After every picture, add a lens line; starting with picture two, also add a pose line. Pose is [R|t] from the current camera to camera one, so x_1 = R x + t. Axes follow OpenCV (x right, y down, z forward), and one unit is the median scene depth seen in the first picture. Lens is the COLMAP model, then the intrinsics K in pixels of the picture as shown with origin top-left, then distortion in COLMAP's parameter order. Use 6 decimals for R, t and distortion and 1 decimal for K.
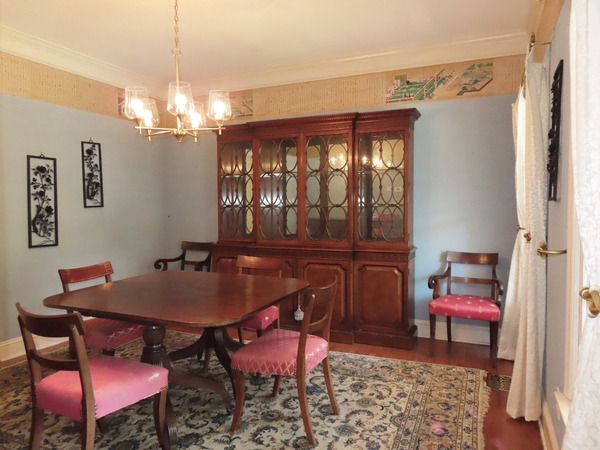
lens RADIAL K [[446.2, 0, 300.0], [0, 446.2, 225.0], [0, 0, 1]] dist [-0.001993, 0.000420]
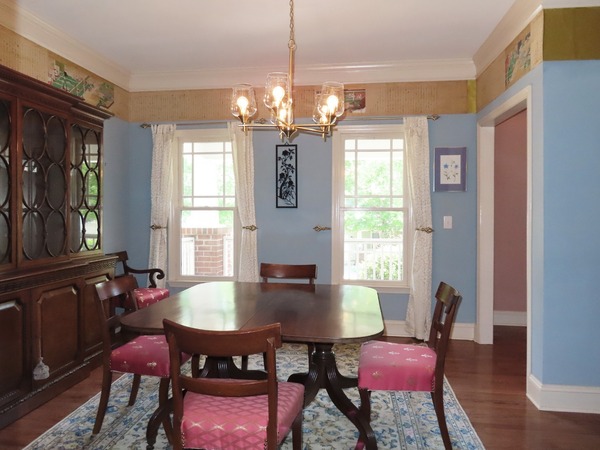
lens RADIAL K [[446.2, 0, 300.0], [0, 446.2, 225.0], [0, 0, 1]] dist [-0.001993, 0.000420]
pose [[-0.296174, -0.027174, 0.954747, -0.798932], [0.041038, 0.998310, 0.041145, -0.032448], [-0.954252, 0.051367, -0.294558, 0.857064]]
